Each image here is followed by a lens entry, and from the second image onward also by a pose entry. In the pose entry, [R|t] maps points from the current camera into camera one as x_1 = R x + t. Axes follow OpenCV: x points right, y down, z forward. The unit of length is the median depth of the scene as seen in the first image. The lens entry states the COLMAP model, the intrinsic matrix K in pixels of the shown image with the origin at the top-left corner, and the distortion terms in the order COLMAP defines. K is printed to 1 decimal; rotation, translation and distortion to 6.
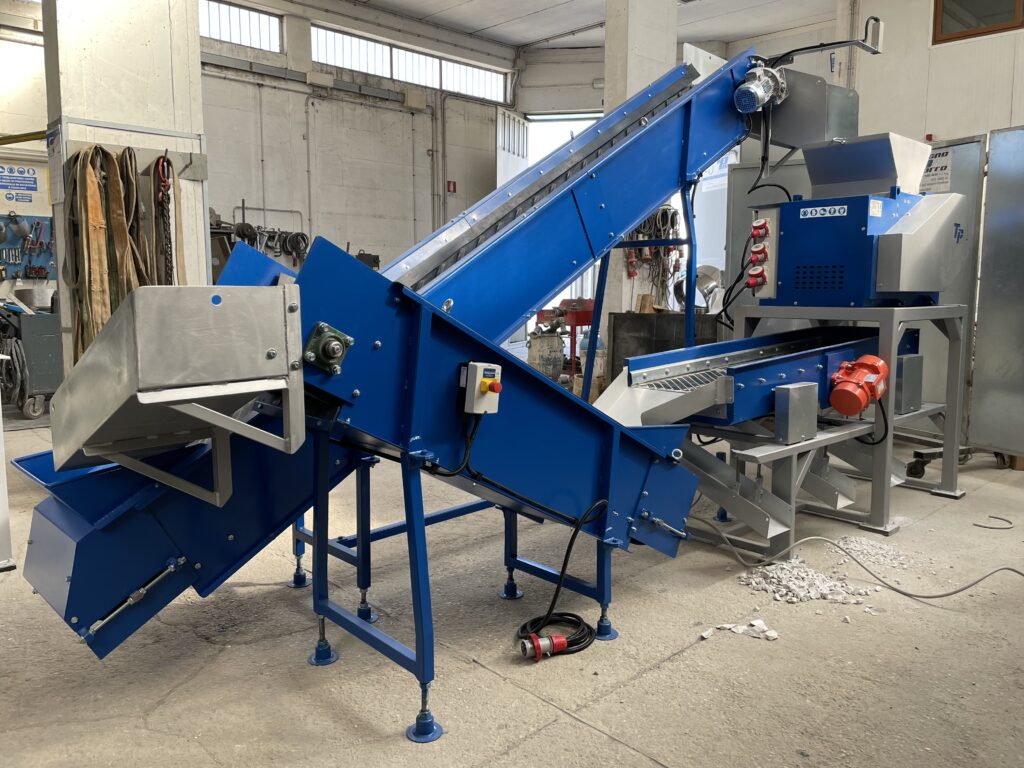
lens RADIAL K [[784.2, 0, 511.9], [0, 784.2, 358.8], [0, 0, 1]] dist [0.084648, -0.116999]
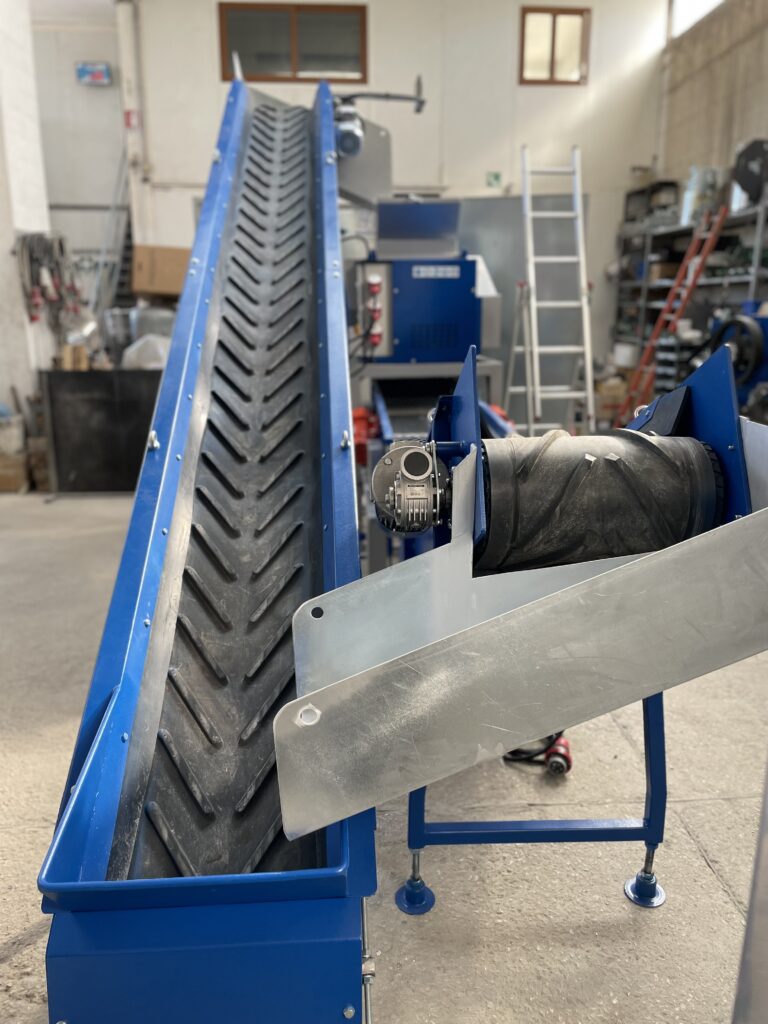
lens RADIAL K [[789.4, 0, 384.0], [0, 789.4, 512.0], [0, 0, 1]] dist [0.076792, -0.001243]
pose [[0.635686, -0.214842, 0.741449, -0.499589], [0.087014, 0.974312, 0.207714, -0.101448], [-0.767028, -0.067524, 0.638050, 0.364958]]
